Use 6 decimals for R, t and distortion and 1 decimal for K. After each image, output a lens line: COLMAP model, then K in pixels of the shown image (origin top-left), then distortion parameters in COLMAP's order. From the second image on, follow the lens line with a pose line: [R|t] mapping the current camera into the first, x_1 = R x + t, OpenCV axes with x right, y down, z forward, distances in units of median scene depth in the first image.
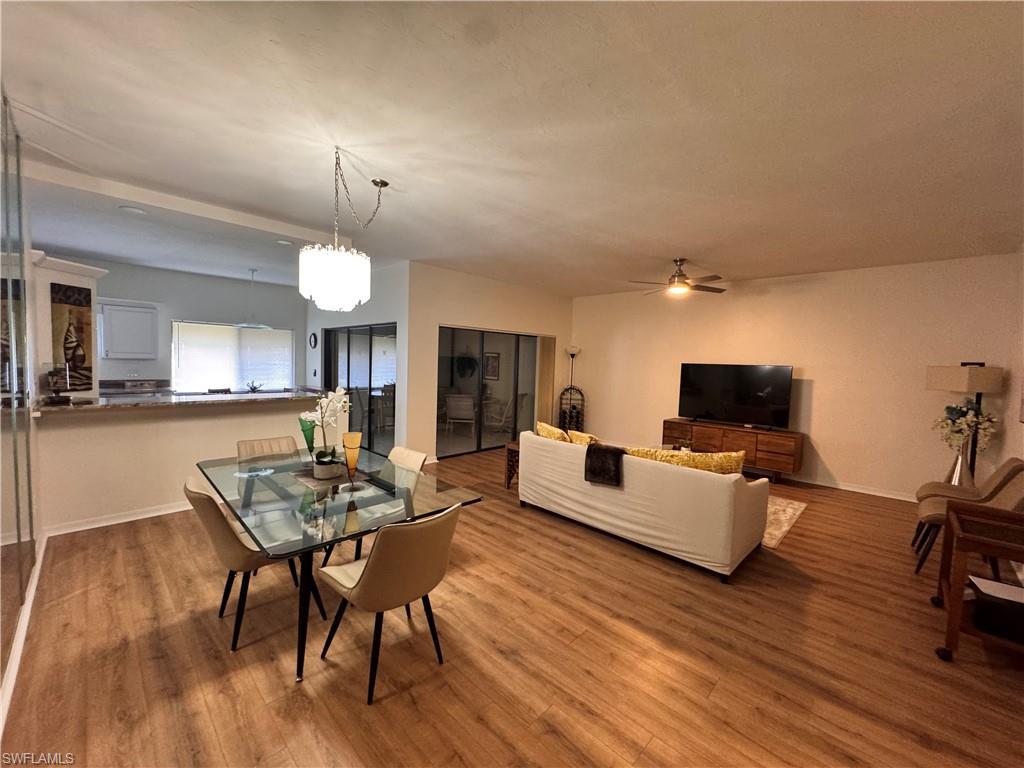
lens RADIAL K [[410.4, 0, 516.5], [0, 410.4, 382.8], [0, 0, 1]] dist [-0.002107, 0.000102]
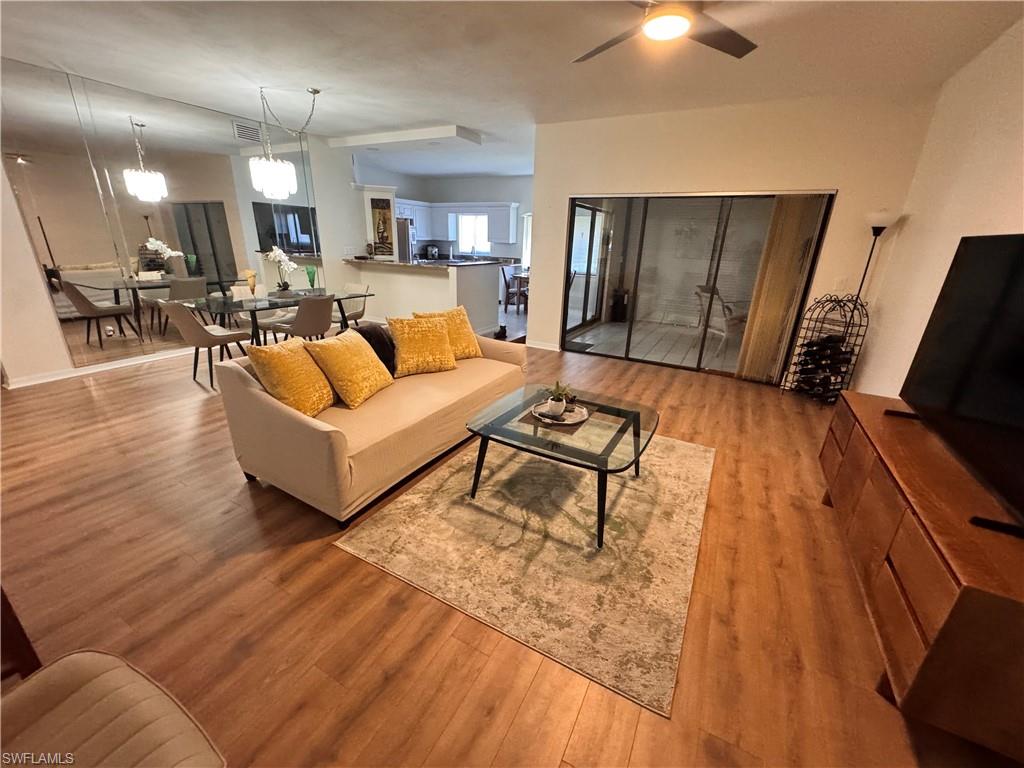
lens RADIAL K [[410.4, 0, 512.0], [0, 410.4, 385.1], [0, 0, 1]] dist [-0.002107, 0.000102]
pose [[0.260752, 0.302862, -0.916669, 1.131468], [-0.074997, 0.953003, 0.293533, -0.009564], [0.962488, -0.007792, 0.271211, 1.047014]]
